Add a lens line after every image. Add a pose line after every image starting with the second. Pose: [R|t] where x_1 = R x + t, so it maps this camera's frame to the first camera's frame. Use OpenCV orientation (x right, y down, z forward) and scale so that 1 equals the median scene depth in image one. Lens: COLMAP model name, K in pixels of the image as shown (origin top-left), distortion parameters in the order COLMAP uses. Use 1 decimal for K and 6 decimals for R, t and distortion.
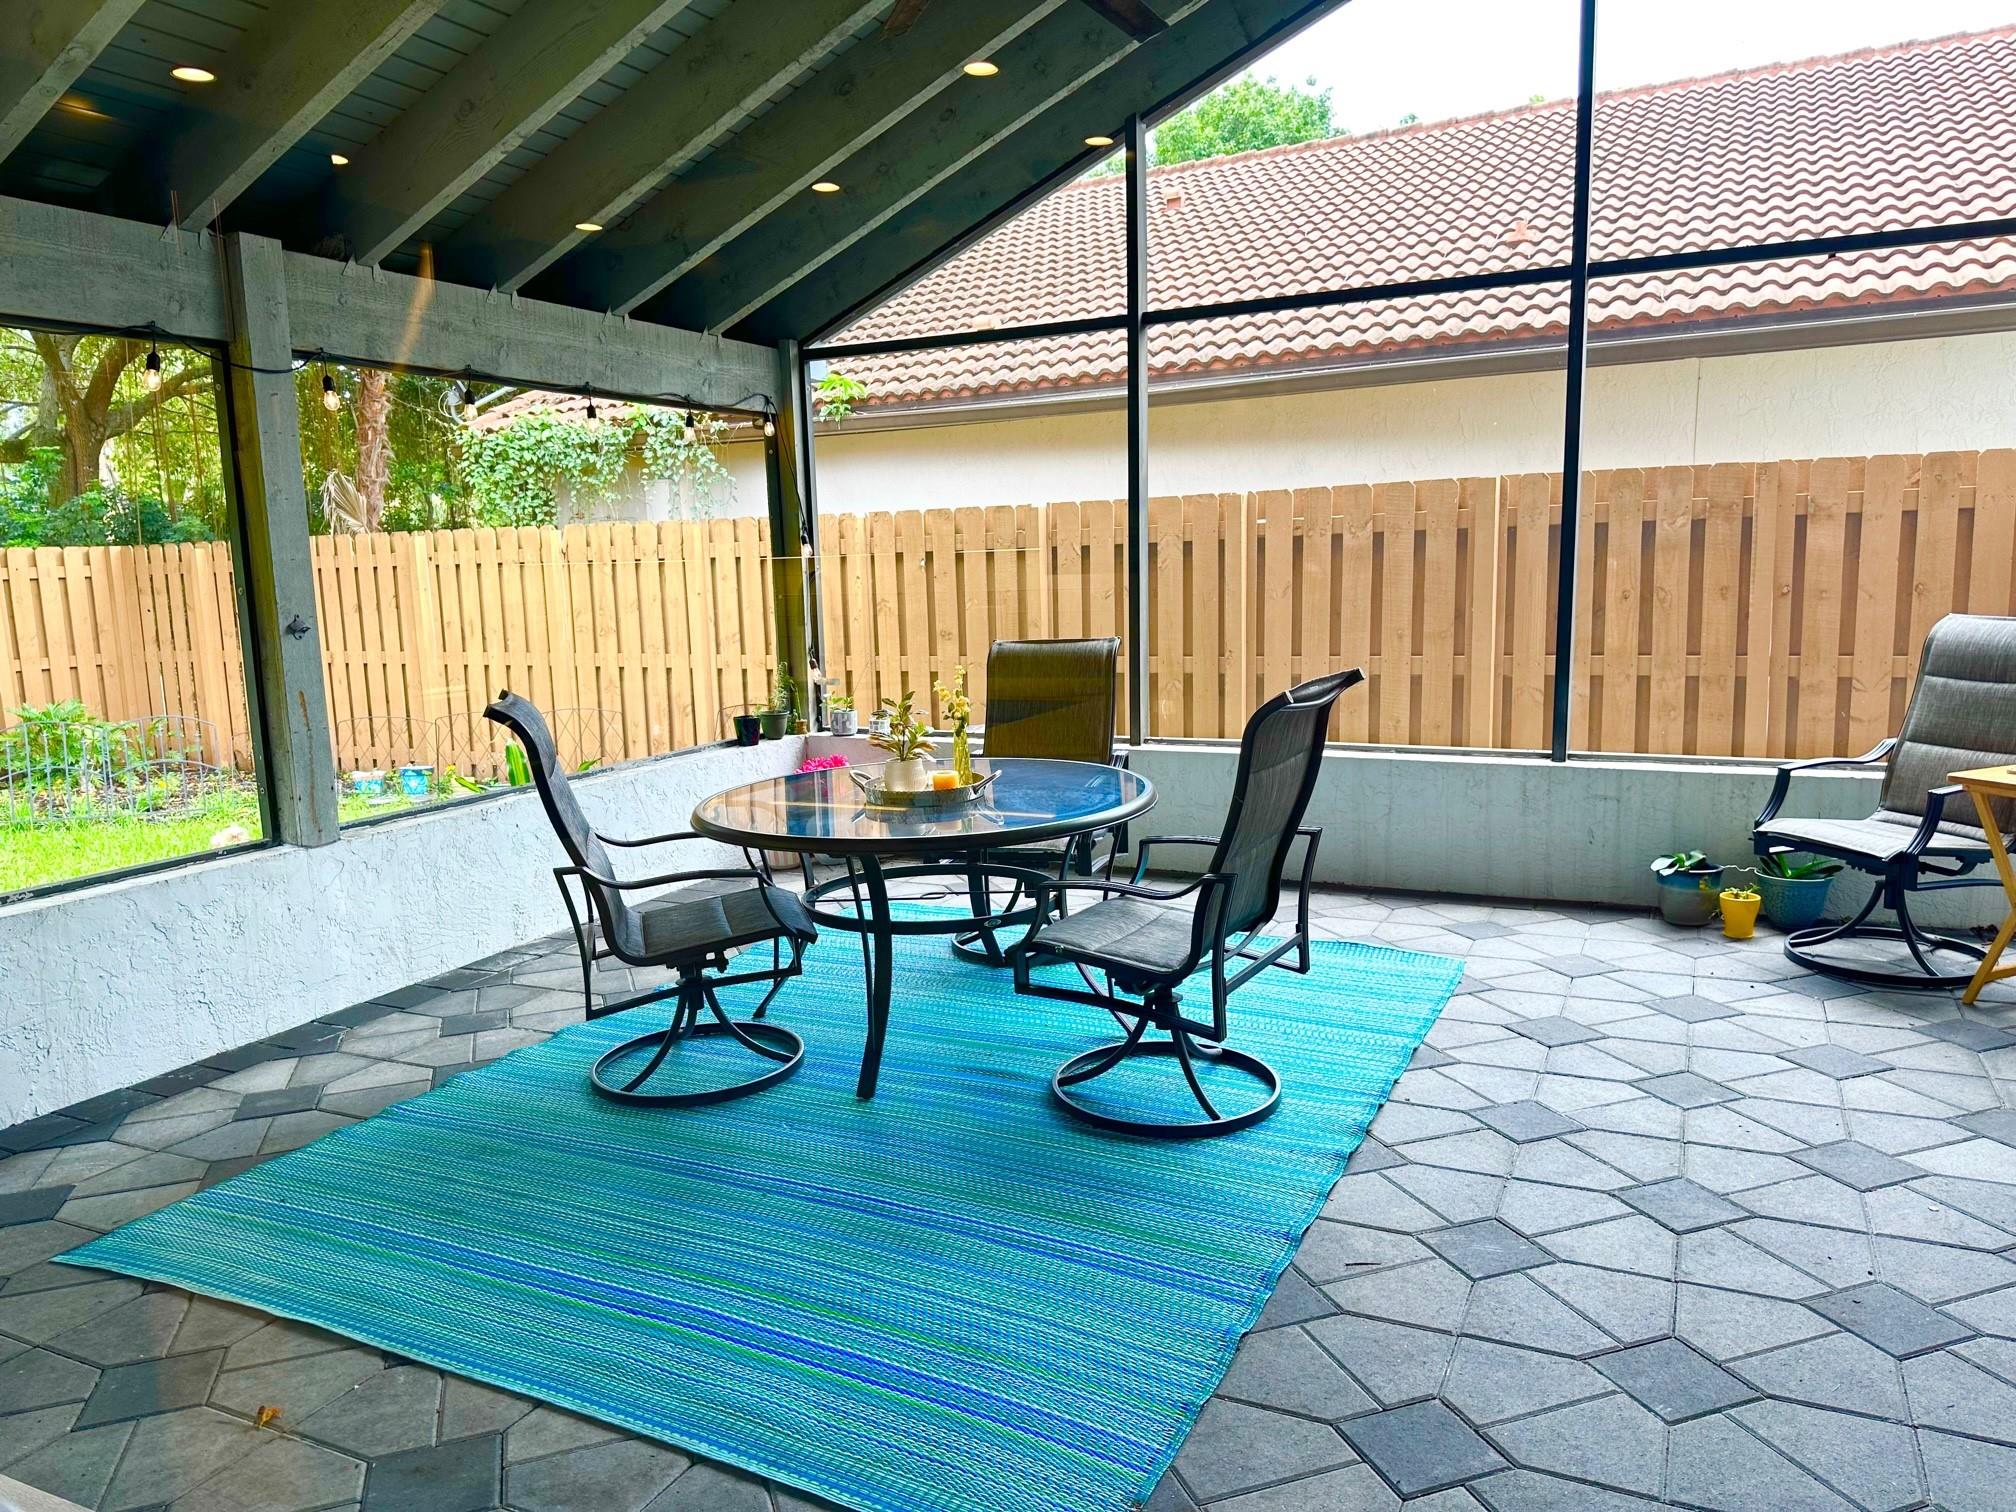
lens RADIAL K [[1448.0, 0, 1020.9], [0, 1448.0, 771.3], [0, 0, 1]] dist [0.070472, -0.083267]
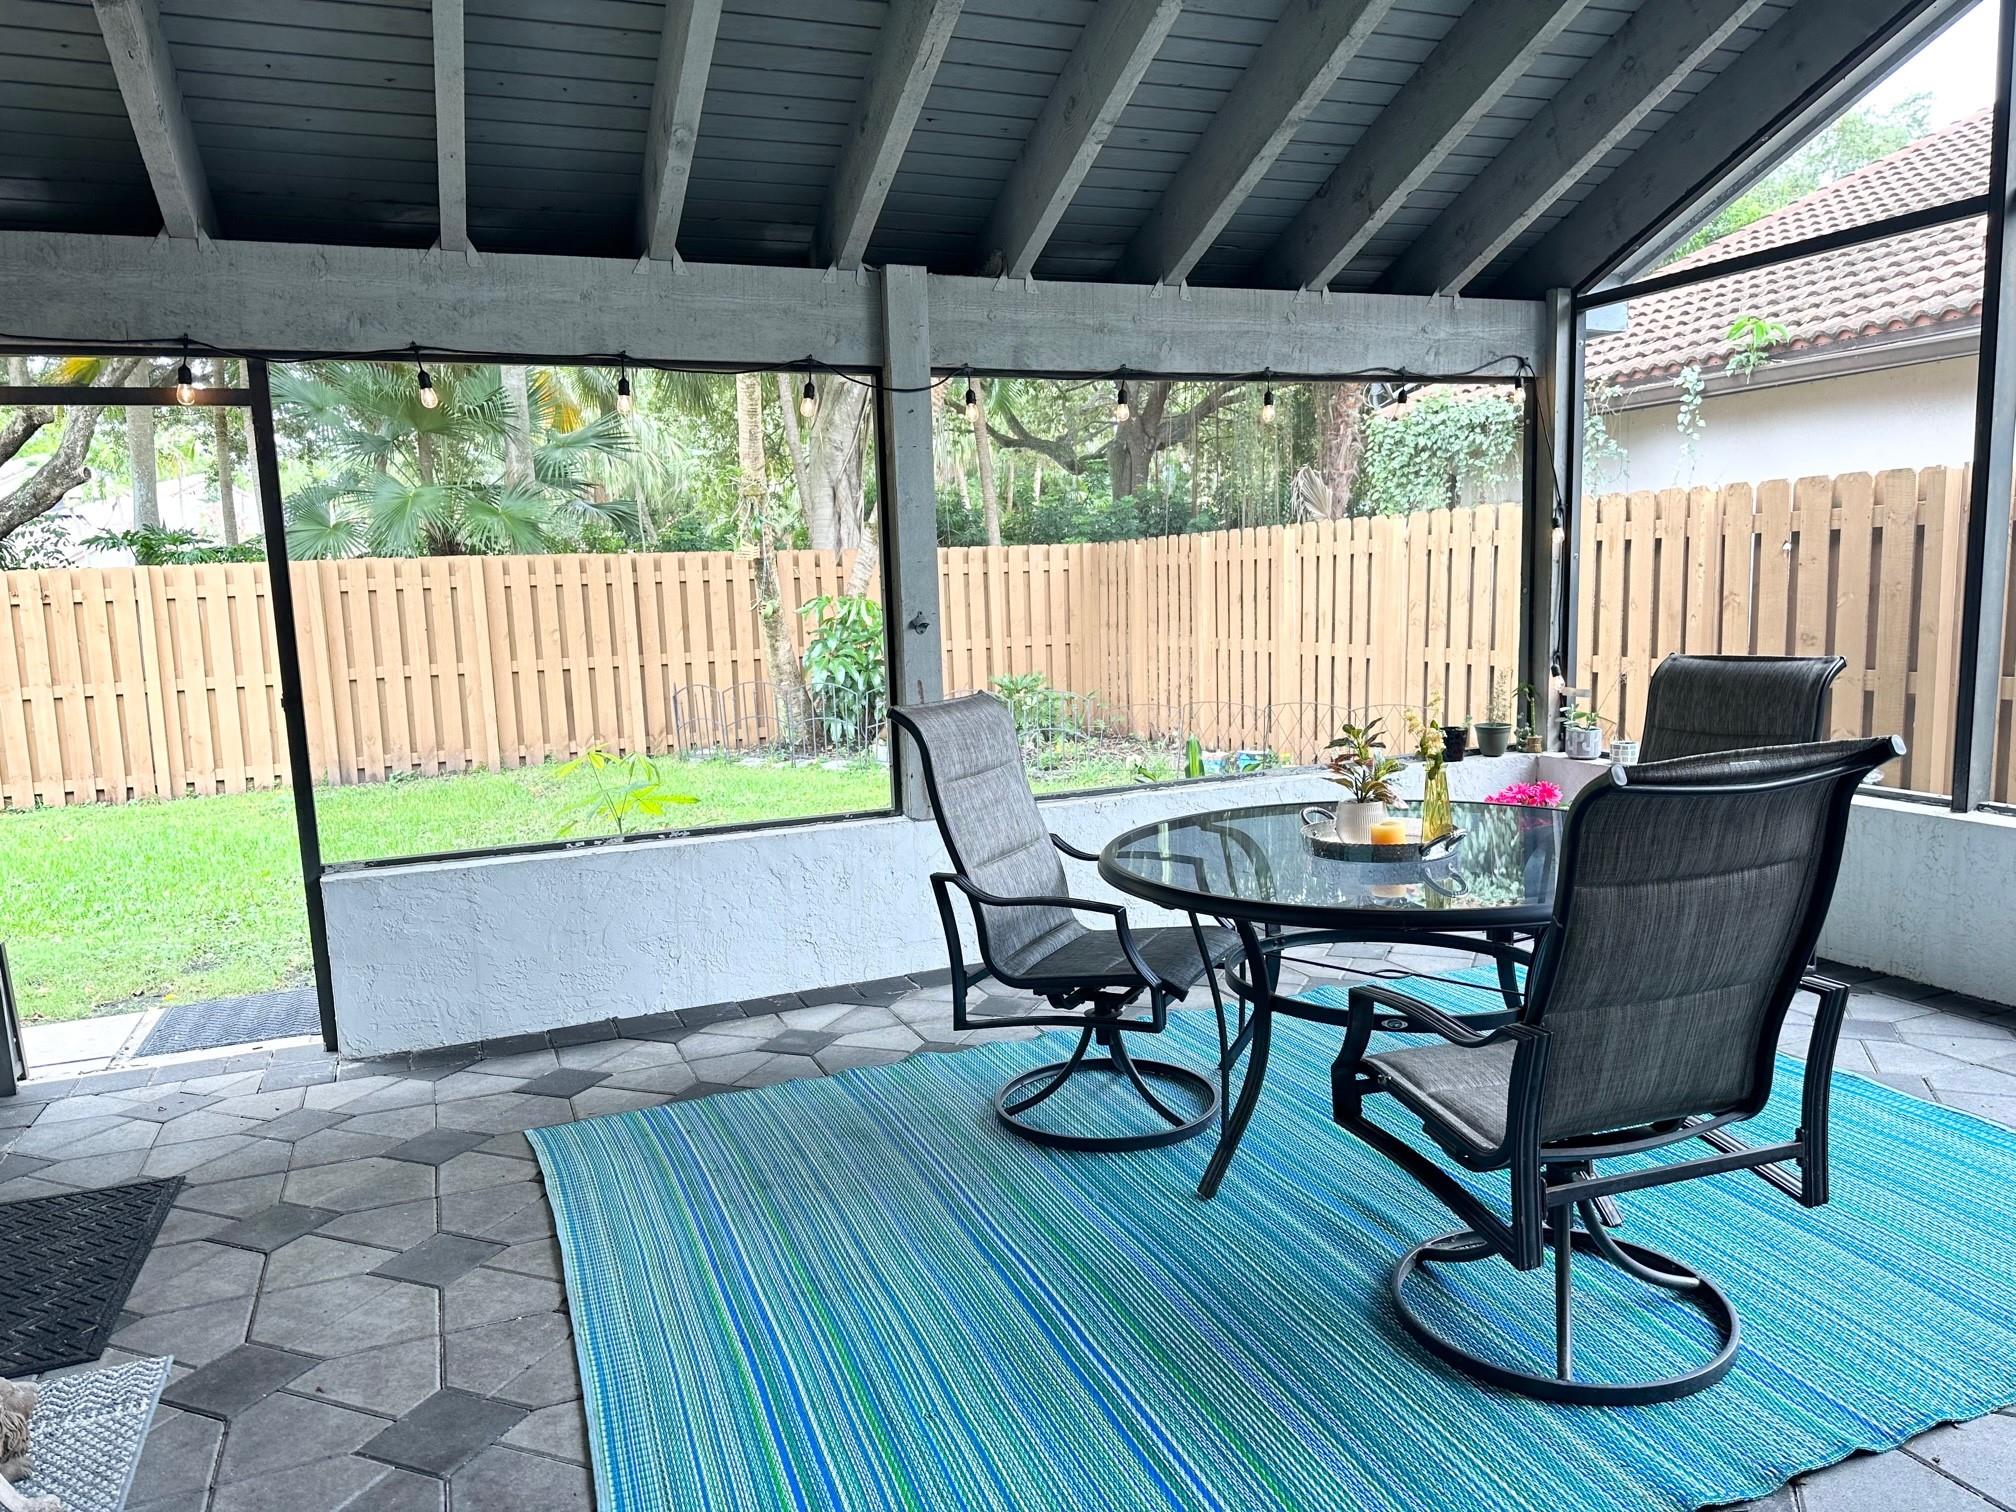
lens RADIAL K [[1432.2, 0, 999.4], [0, 1432.2, 774.0], [0, 0, 1]] dist [0.114030, -0.151485]
pose [[0.738258, 0.095709, -0.667694, 0.277277], [-0.086205, 0.995152, 0.047333, -0.038935], [0.668988, 0.022615, 0.742929, 0.228357]]
